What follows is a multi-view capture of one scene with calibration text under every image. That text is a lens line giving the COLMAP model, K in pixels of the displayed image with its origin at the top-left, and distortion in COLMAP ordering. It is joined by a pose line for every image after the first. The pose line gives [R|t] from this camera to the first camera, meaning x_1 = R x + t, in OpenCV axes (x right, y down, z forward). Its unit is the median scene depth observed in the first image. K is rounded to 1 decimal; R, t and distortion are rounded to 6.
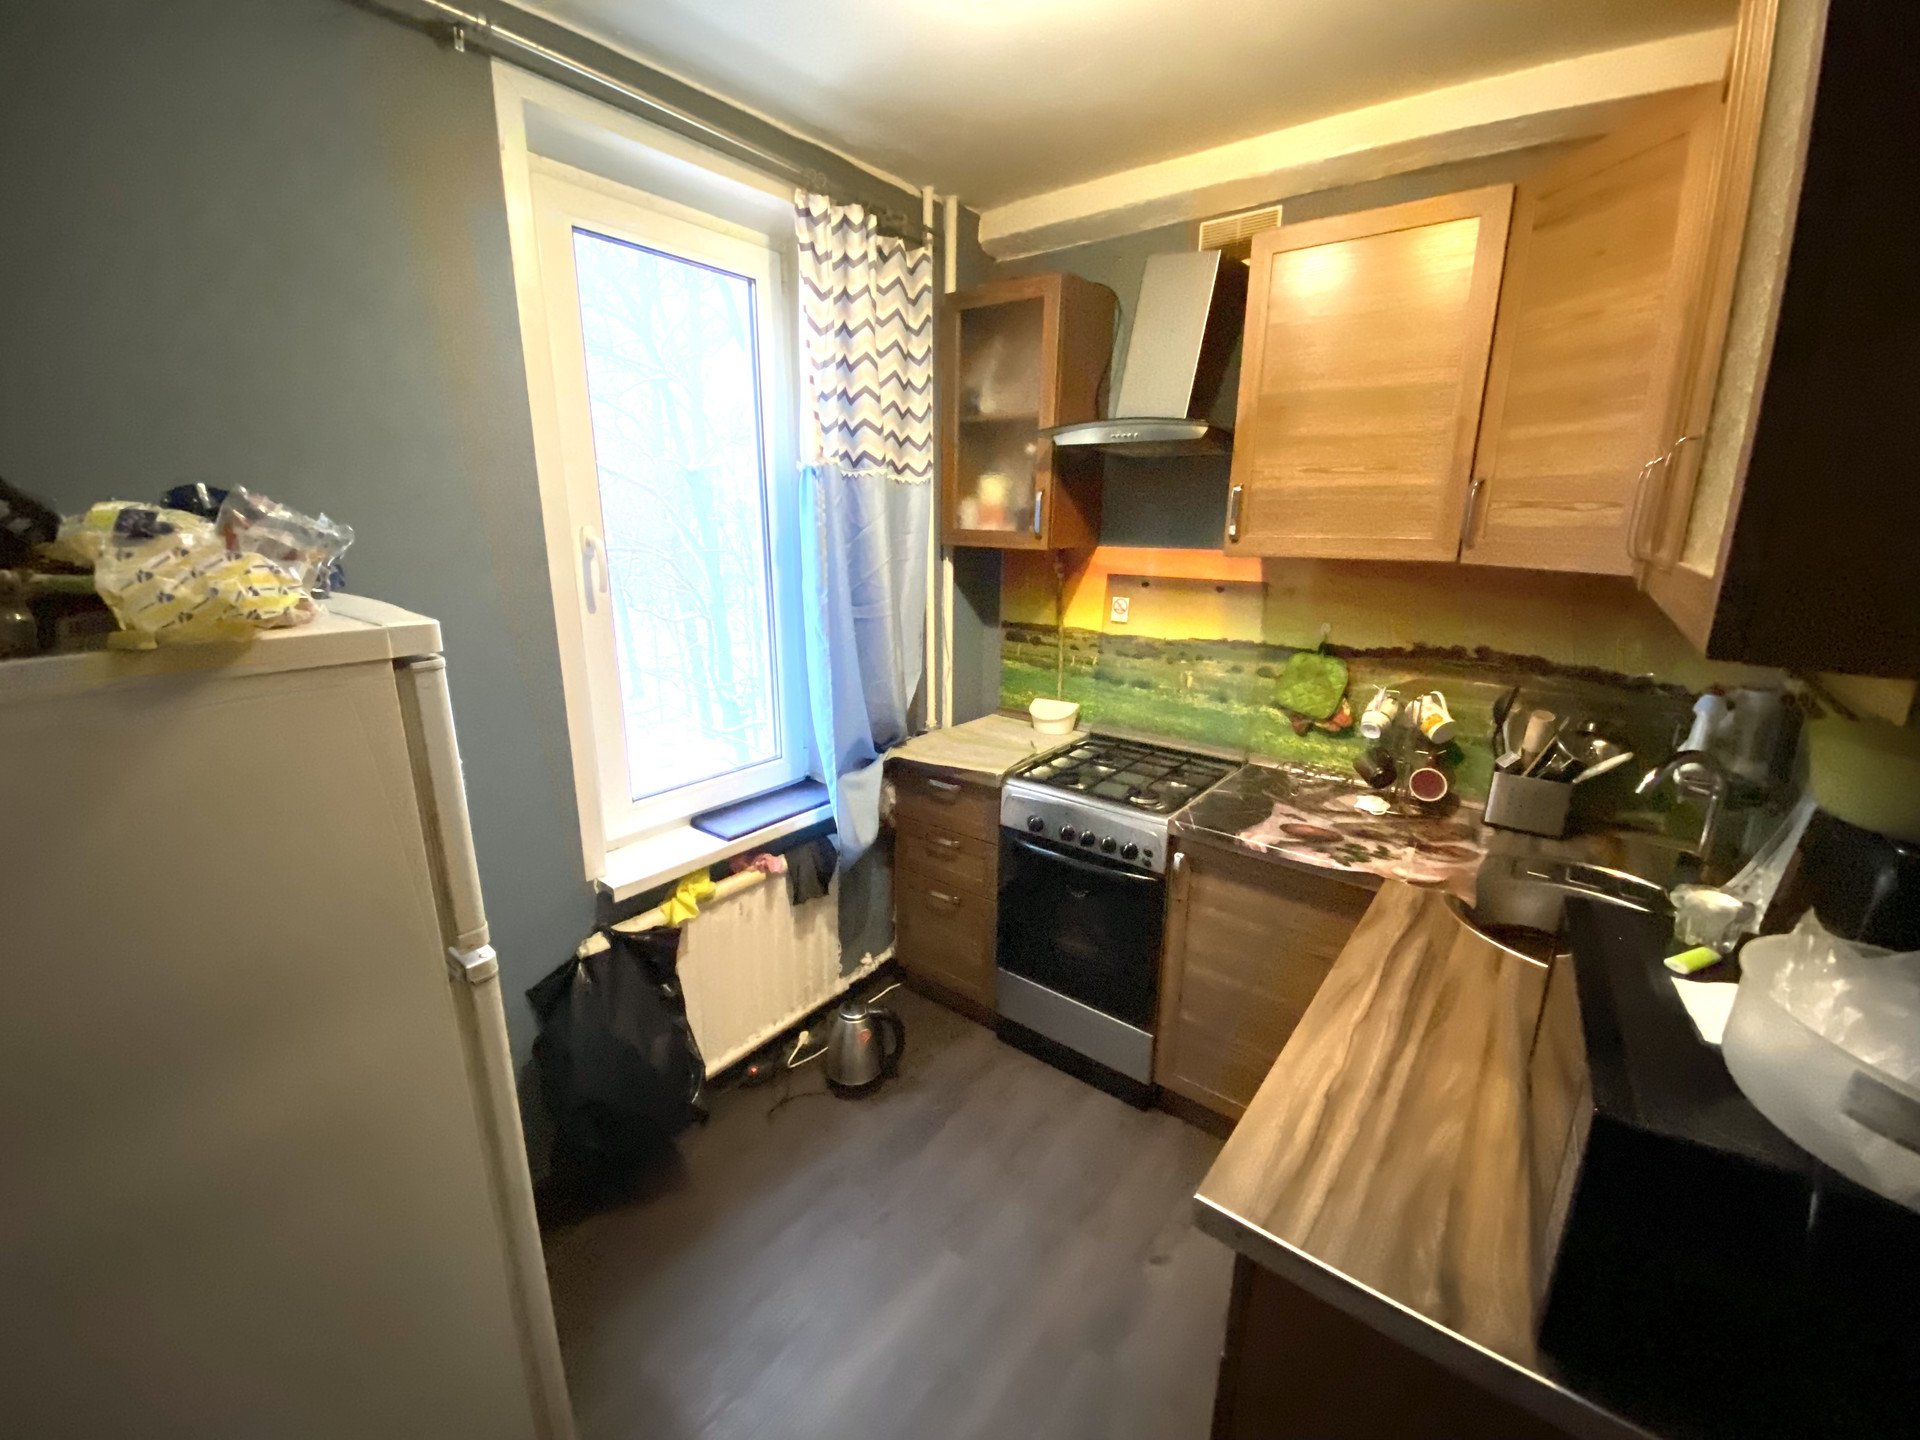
lens RADIAL K [[779.0, 0, 942.1], [0, 779.0, 726.1], [0, 0, 1]] dist [0.007069, -0.014360]
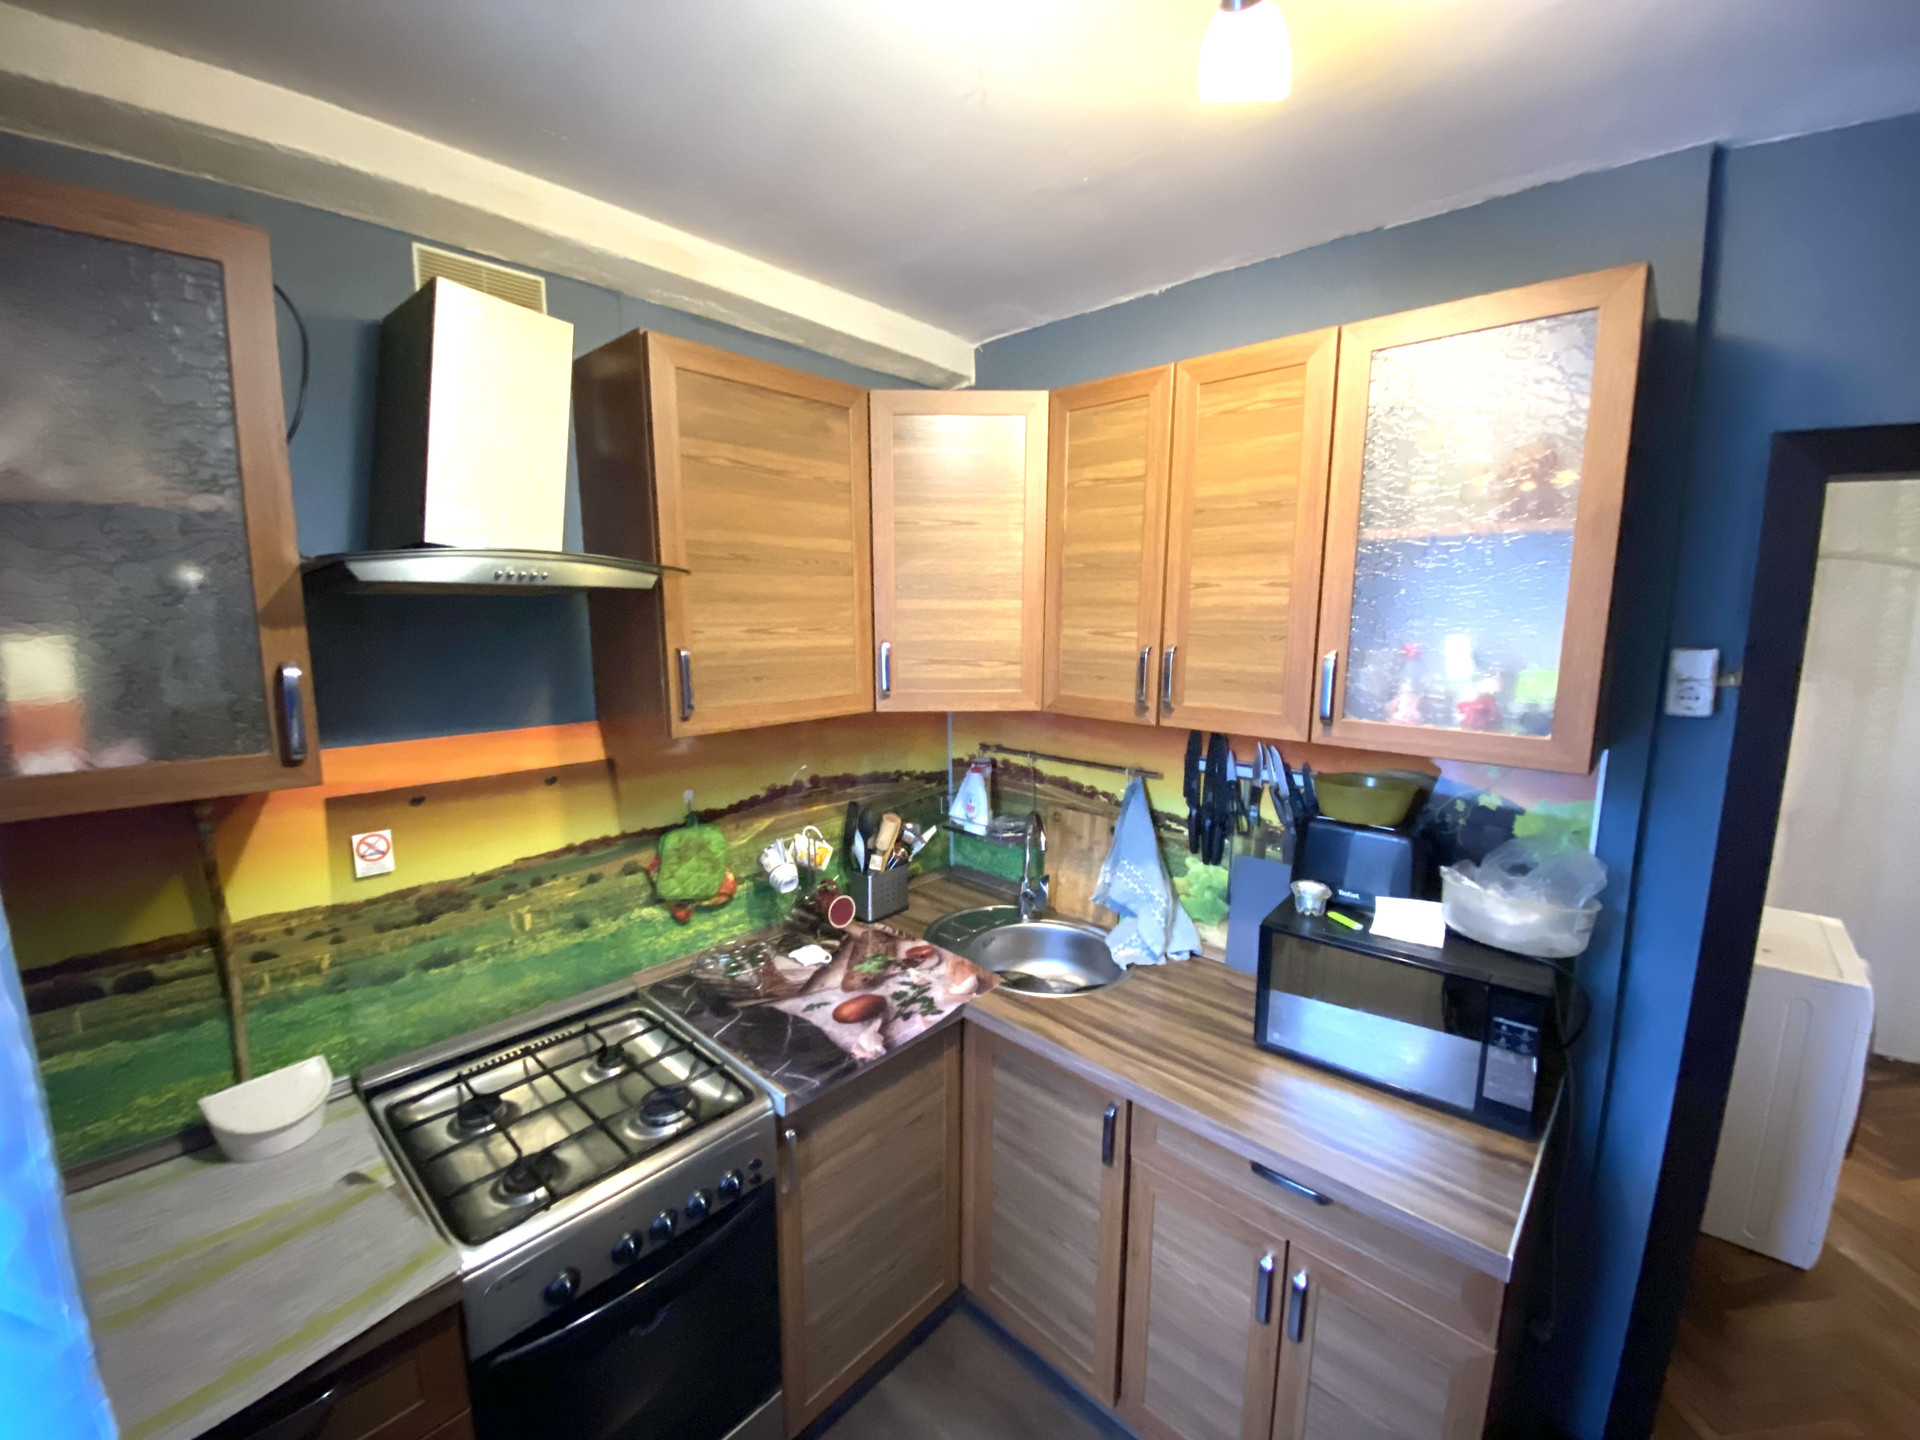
lens RADIAL K [[789.7, 0, 974.6], [0, 789.7, 717.4], [0, 0, 1]] dist [-0.028022, -0.000552]
pose [[0.029214, -0.156850, 0.987190, -0.317856], [0.244261, 0.958791, 0.145109, -0.240103], [-0.969269, 0.236892, 0.066323, 0.577000]]
